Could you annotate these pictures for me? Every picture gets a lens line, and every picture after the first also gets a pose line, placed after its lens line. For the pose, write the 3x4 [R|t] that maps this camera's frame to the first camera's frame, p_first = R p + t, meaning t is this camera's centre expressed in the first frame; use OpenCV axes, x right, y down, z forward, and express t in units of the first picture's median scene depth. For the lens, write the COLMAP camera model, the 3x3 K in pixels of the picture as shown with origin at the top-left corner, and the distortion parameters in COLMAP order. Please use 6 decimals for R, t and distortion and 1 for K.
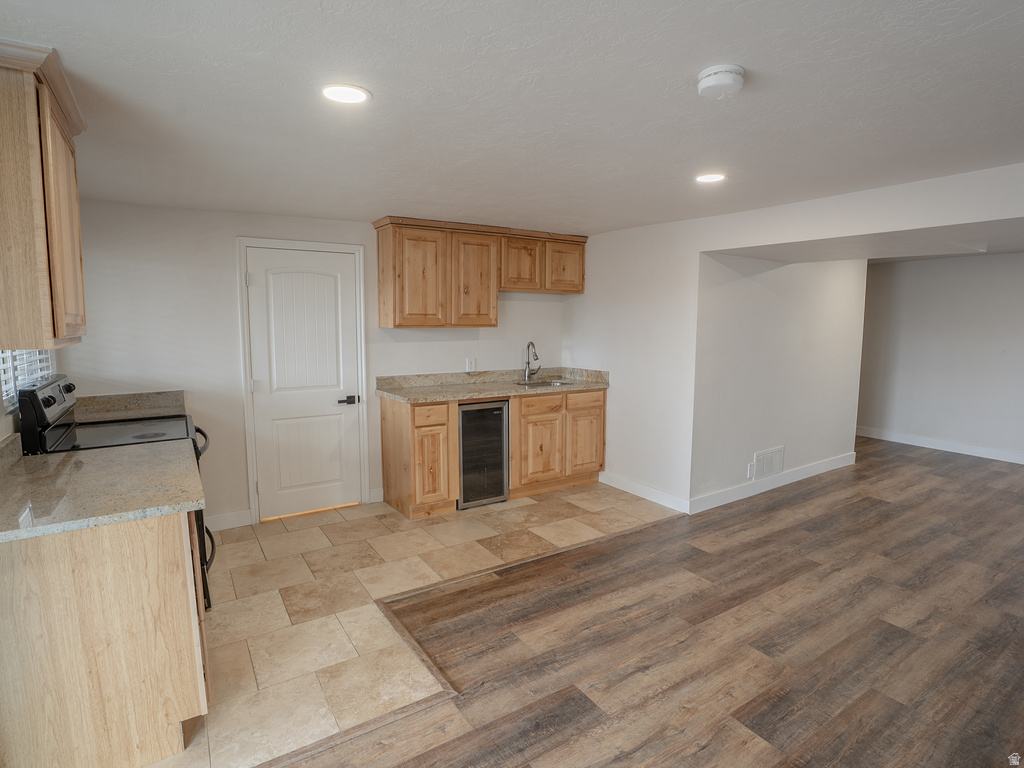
lens RADIAL K [[528.5, 0, 510.6], [0, 528.5, 386.3], [0, 0, 1]] dist [-0.065756, 0.021693]
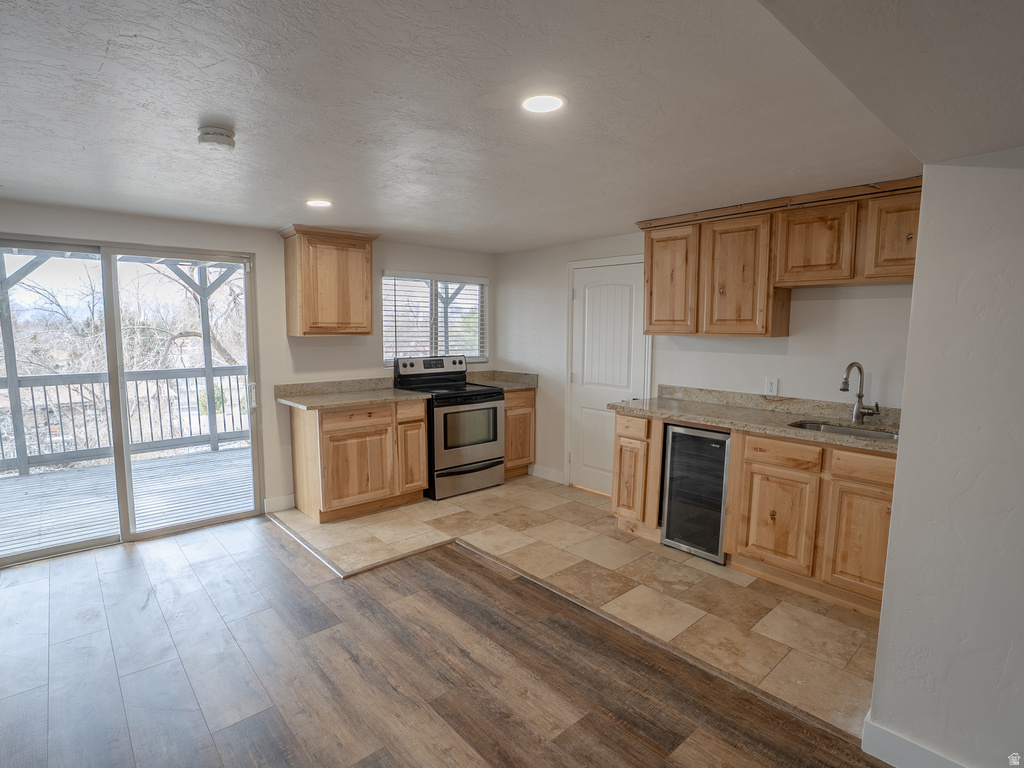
lens RADIAL K [[528.5, 0, 508.9], [0, 528.5, 380.6], [0, 0, 1]] dist [-0.065756, 0.021693]
pose [[0.158394, 0.097959, -0.982505, 0.763213], [-0.127713, 0.988740, 0.077992, -0.075050], [0.979082, 0.113125, 0.169122, 0.640875]]
